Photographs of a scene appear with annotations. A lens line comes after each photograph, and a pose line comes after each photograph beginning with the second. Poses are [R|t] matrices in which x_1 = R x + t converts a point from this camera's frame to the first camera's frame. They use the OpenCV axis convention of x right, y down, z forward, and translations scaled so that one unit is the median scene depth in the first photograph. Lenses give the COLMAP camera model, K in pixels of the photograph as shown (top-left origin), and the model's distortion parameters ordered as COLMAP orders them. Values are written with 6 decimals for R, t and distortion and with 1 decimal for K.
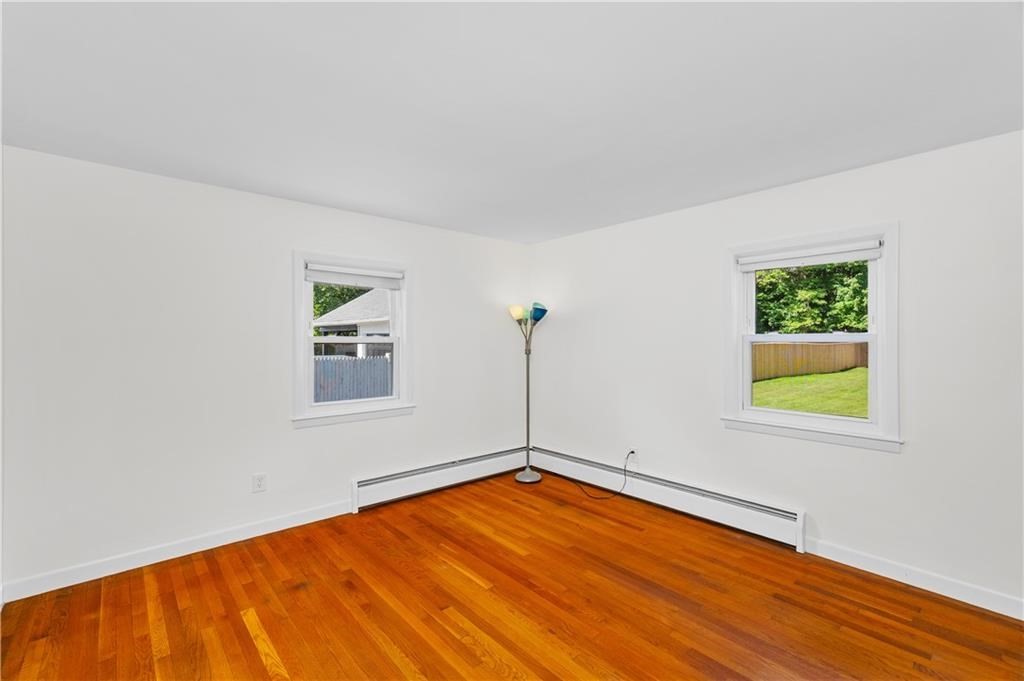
lens RADIAL K [[463.6, 0, 508.1], [0, 463.6, 338.7], [0, 0, 1]] dist [0.022272, 0.000370]
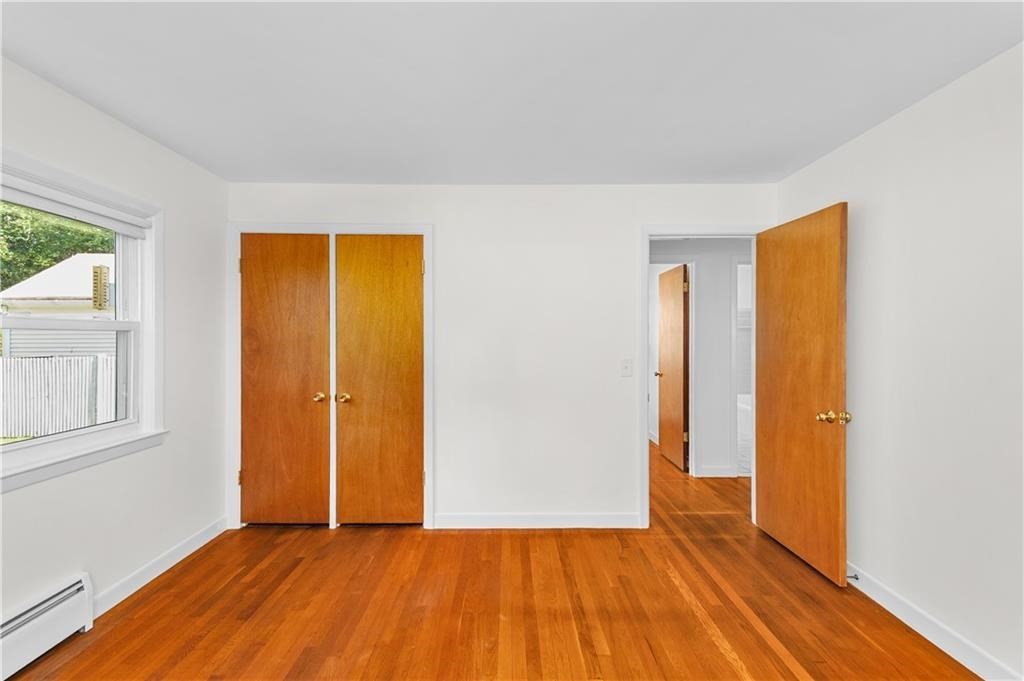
lens RADIAL K [[463.6, 0, 507.8], [0, 463.6, 338.0], [0, 0, 1]] dist [0.022272, 0.000370]
pose [[-0.763737, -0.008678, 0.645469, -0.390485], [-0.008131, 0.999960, 0.003823, 0.007049], [-0.645476, -0.002328, -0.763777, 1.374771]]
